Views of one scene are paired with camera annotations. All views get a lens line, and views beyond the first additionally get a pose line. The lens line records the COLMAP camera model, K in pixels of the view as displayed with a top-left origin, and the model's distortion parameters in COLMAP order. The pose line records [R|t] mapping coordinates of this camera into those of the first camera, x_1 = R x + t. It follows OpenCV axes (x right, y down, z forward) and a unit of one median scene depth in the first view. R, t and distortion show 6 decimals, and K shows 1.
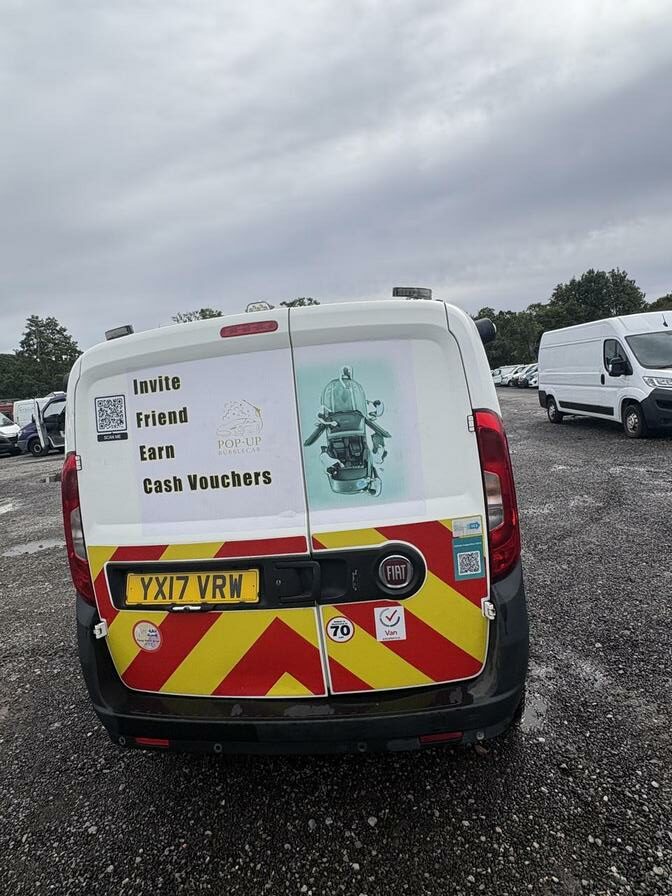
lens RADIAL K [[519.3, 0, 335.6], [0, 519.3, 443.2], [0, 0, 1]] dist [0.000632, -0.001827]
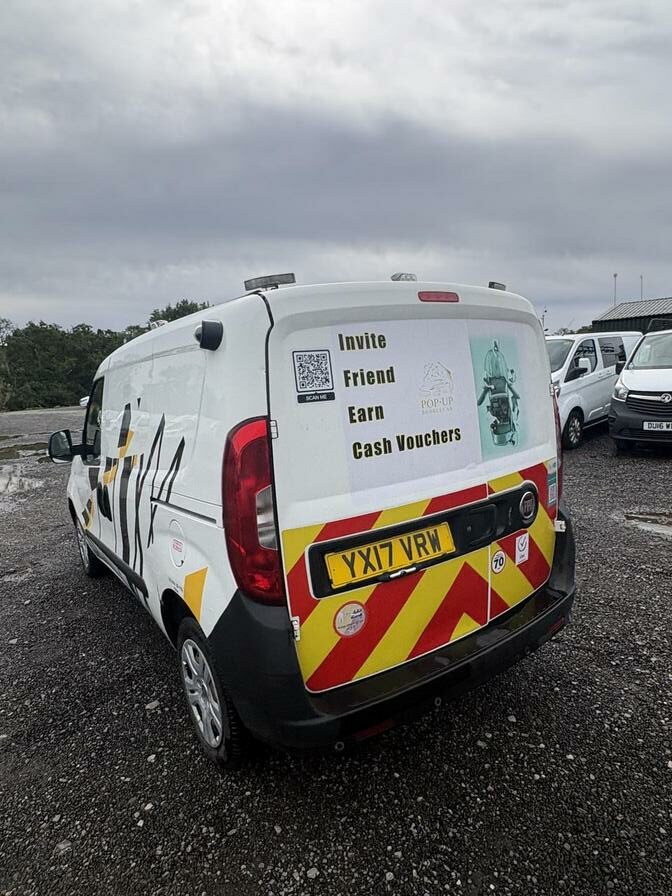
lens RADIAL K [[523.9, 0, 336.0], [0, 523.9, 448.0], [0, 0, 1]] dist [-0.001007, 0.001024]
pose [[0.740197, -0.042512, 0.671045, -1.048309], [0.065588, 0.997805, -0.009134, 0.086850], [-0.669184, 0.050774, 0.741360, 0.348940]]
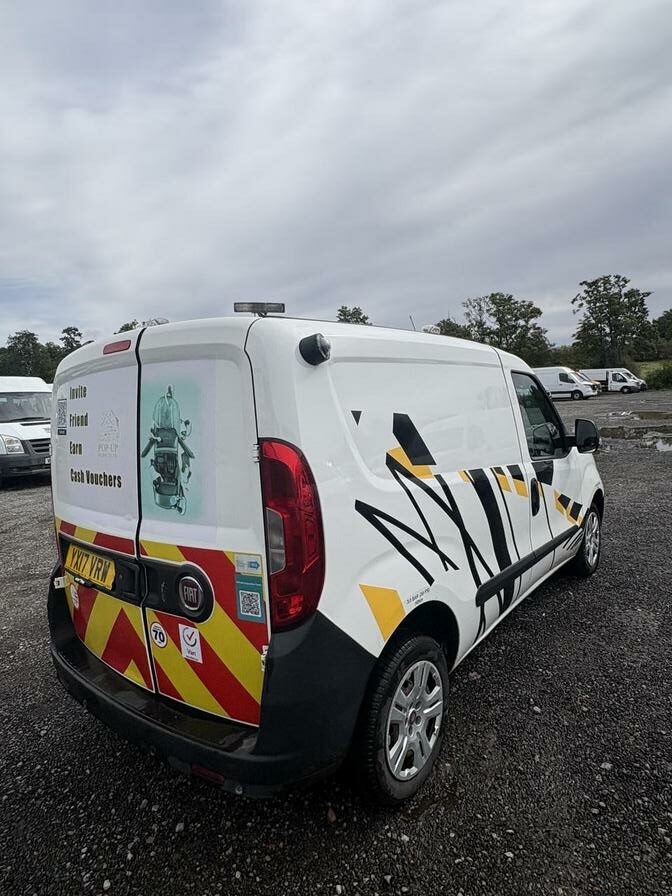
lens RADIAL K [[519.4, 0, 337.5], [0, 519.4, 439.6], [0, 0, 1]] dist [-0.000521, 0.000213]
pose [[0.856033, 0.093924, -0.508317, 0.809453], [-0.082869, 0.995571, 0.044400, -0.109461], [0.510235, 0.004116, 0.860025, 0.279385]]
